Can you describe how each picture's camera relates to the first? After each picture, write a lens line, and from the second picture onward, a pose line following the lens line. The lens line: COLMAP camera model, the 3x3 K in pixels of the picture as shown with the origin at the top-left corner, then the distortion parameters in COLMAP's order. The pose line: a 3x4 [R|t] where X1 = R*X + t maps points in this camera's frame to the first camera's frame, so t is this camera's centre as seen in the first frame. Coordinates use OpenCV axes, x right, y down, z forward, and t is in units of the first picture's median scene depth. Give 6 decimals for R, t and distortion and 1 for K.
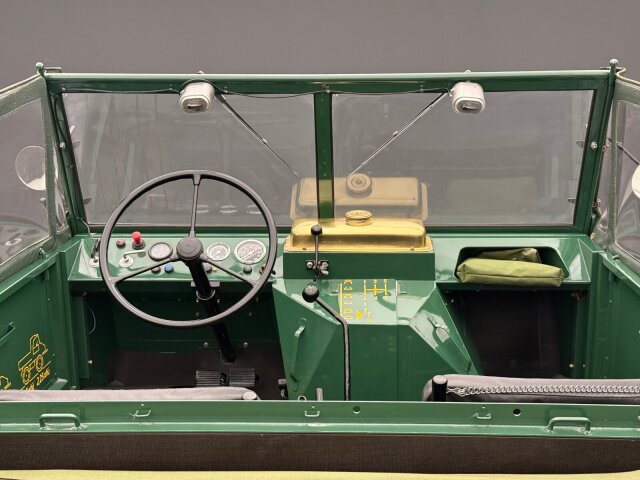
lens RADIAL K [[888.3, 0, 320.0], [0, 888.3, 240.0], [0, 0, 1]] dist [-0.010751, 0.003391]
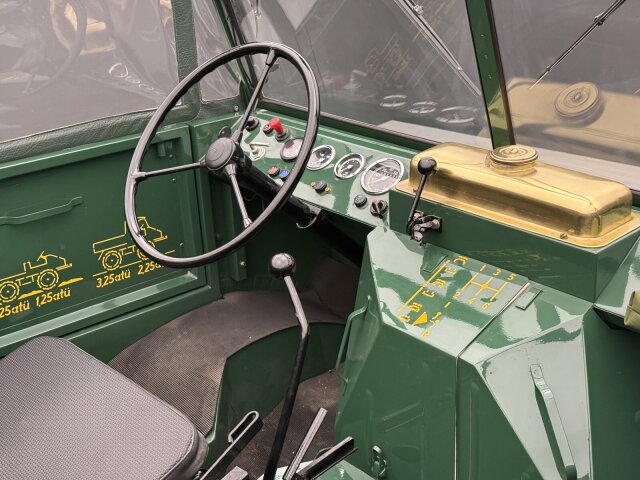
lens RADIAL K [[884.9, 0, 320.0], [0, 884.9, 240.0], [0, 0, 1]] dist [-0.010692, -0.007030]
pose [[0.675654, 0.265030, -0.687932, 0.375982], [-0.145881, 0.962758, 0.227631, -0.087930], [0.722641, -0.053443, 0.689155, 0.524656]]
